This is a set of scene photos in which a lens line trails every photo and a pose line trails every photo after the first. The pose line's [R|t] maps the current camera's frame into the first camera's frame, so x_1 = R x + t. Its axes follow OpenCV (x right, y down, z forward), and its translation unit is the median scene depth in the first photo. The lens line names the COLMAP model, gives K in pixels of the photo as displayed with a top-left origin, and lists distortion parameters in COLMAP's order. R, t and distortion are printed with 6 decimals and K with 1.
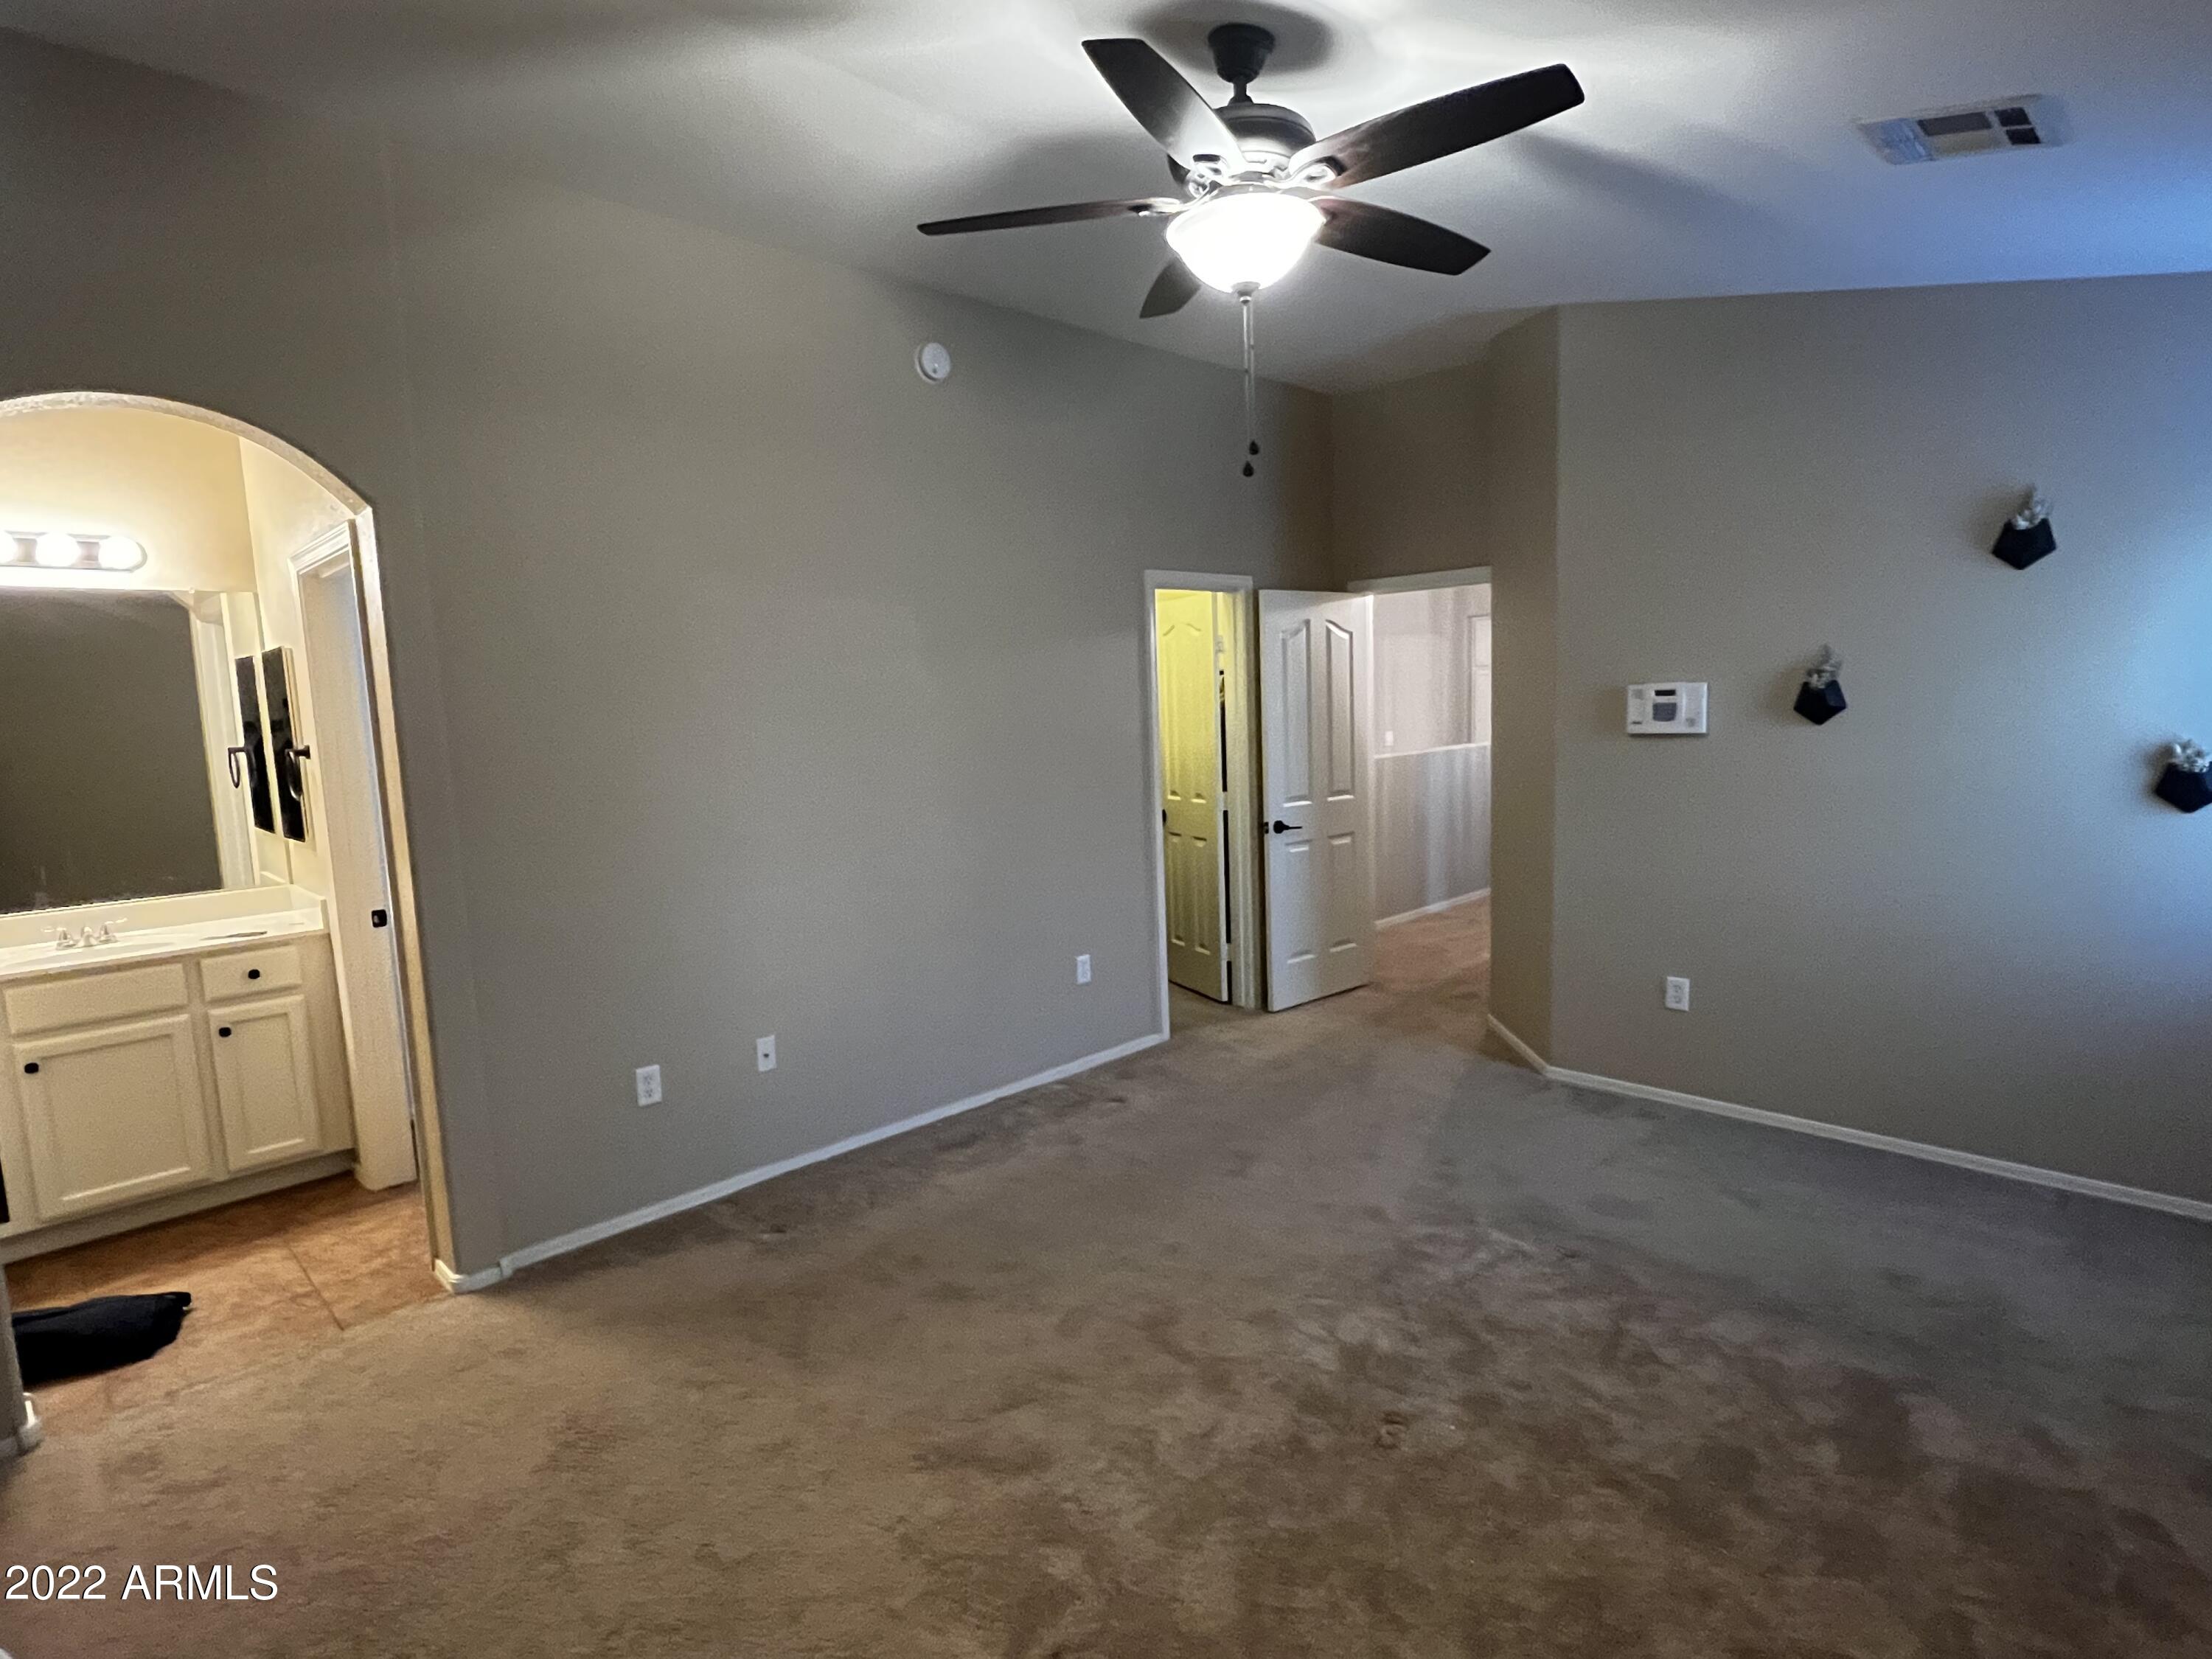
lens RADIAL K [[1142.8, 0, 1107.5], [0, 1142.8, 831.2], [0, 0, 1]] dist [0.004552, 0.000364]
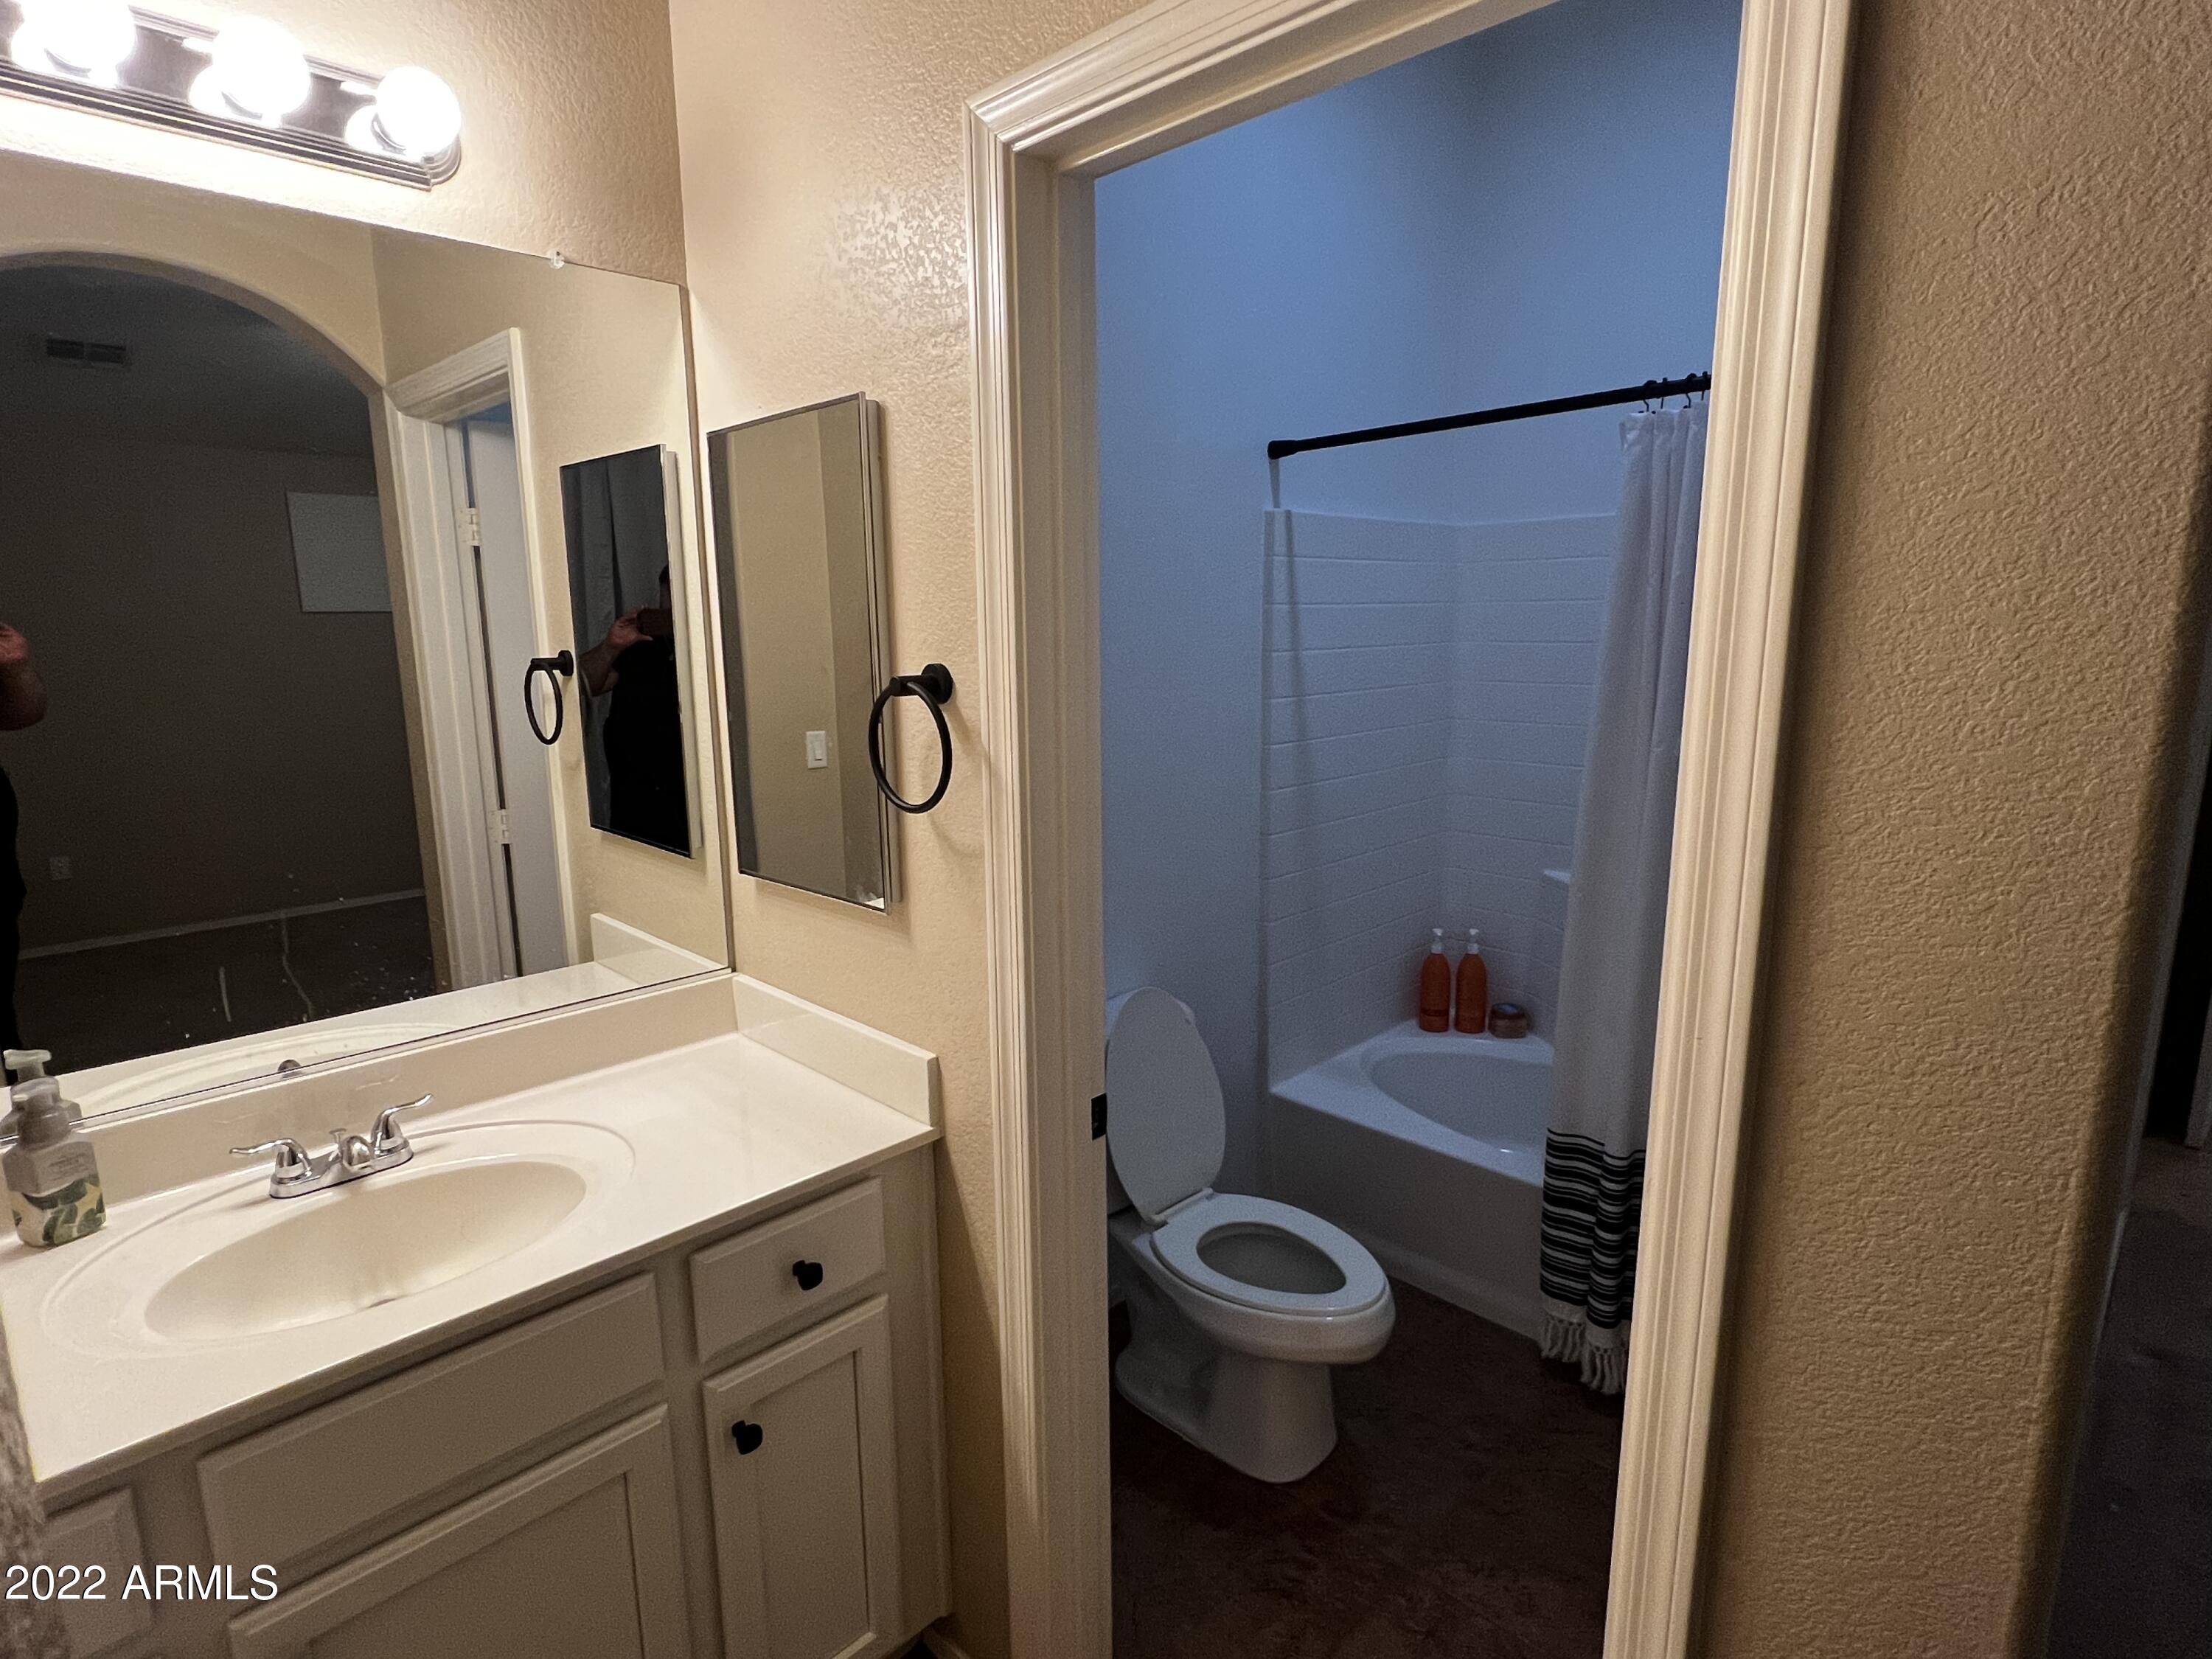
lens RADIAL K [[1142.8, 0, 1105.0], [0, 1142.8, 829.8], [0, 0, 1]] dist [0.004552, 0.000364]
pose [[0.999466, 0.025308, 0.020679, -0.658555], [-0.026527, 0.997788, 0.060962, -0.045760], [-0.019090, -0.061478, 0.997926, 0.632559]]
